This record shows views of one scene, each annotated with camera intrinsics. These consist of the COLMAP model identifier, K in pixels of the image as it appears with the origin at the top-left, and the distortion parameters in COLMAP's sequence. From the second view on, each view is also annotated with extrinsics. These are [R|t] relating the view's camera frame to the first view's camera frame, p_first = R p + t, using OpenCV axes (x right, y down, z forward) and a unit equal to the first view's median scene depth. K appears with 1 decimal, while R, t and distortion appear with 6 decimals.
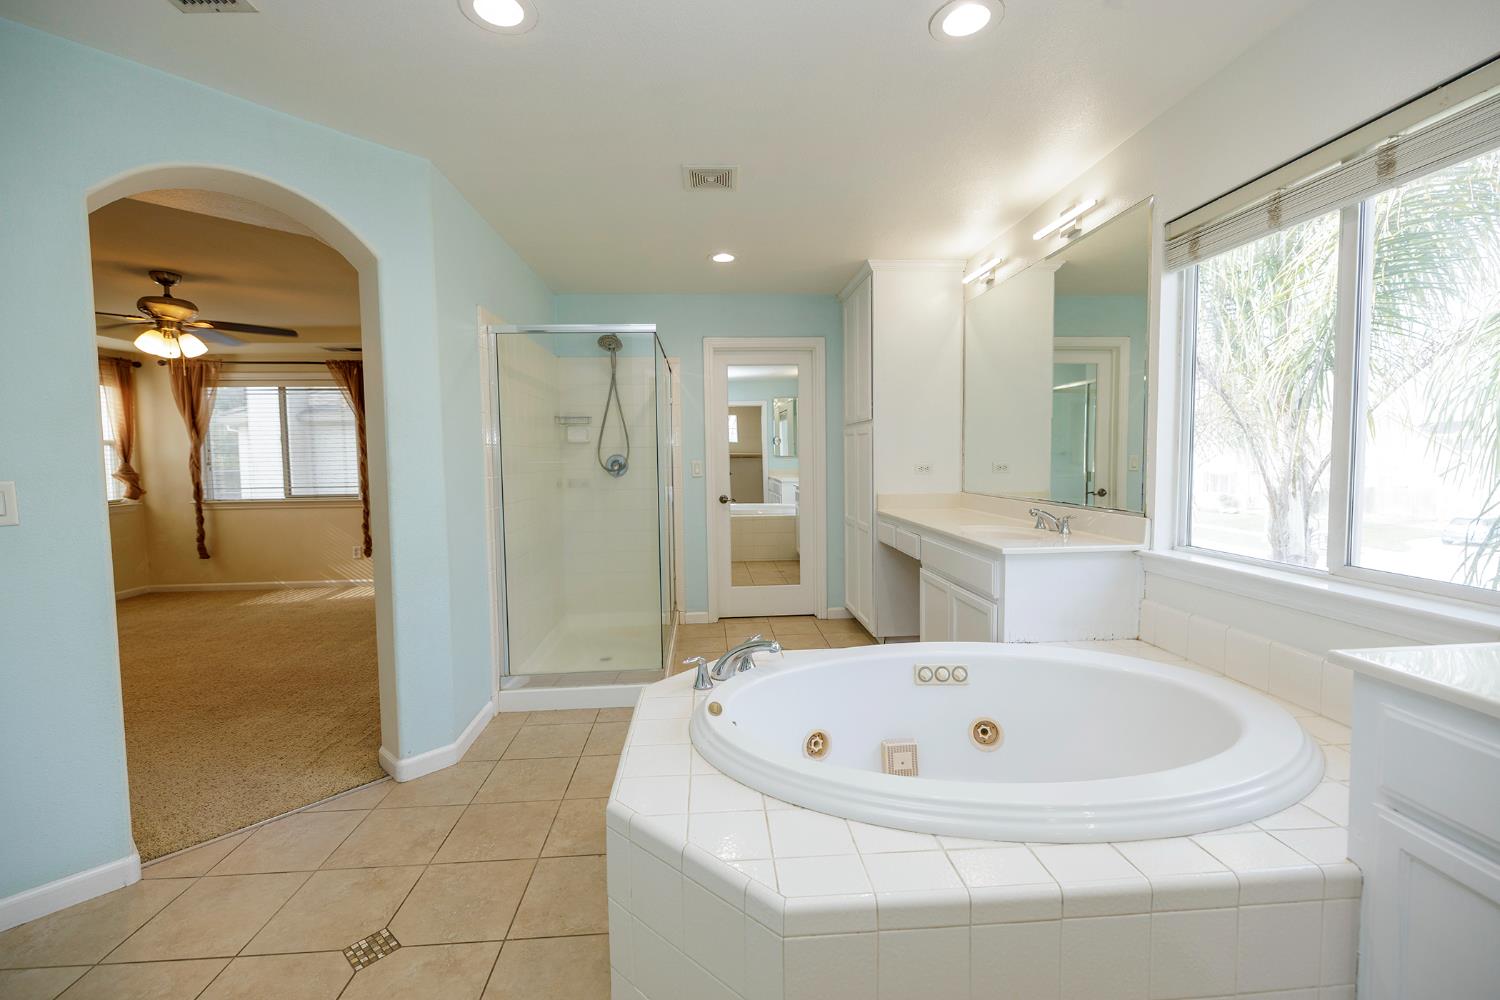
lens RADIAL K [[629.9, 0, 745.3], [0, 629.9, 491.0], [0, 0, 1]] dist [0.000818, -0.000142]
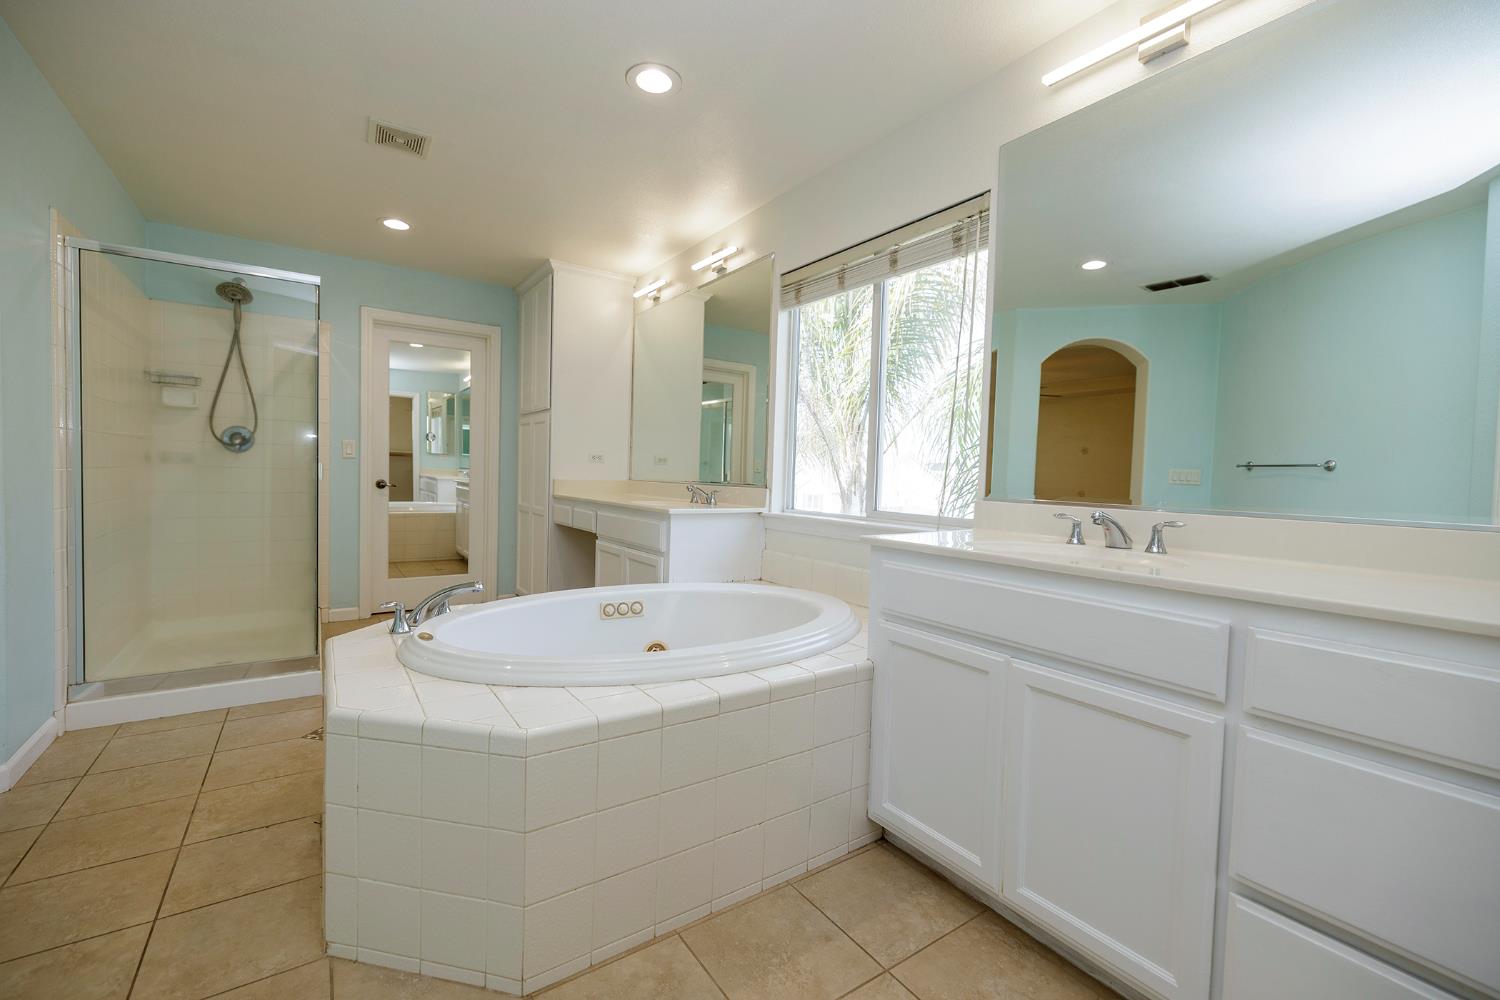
lens RADIAL K [[622.4, 0, 743.9], [0, 622.4, 494.6], [0, 0, 1]] dist [-0.000842, -0.000042]
pose [[0.860575, 0.020230, 0.508922, -0.059060], [-0.012596, 0.999751, -0.018441, 0.055926], [-0.509168, 0.009460, 0.860615, -0.085364]]
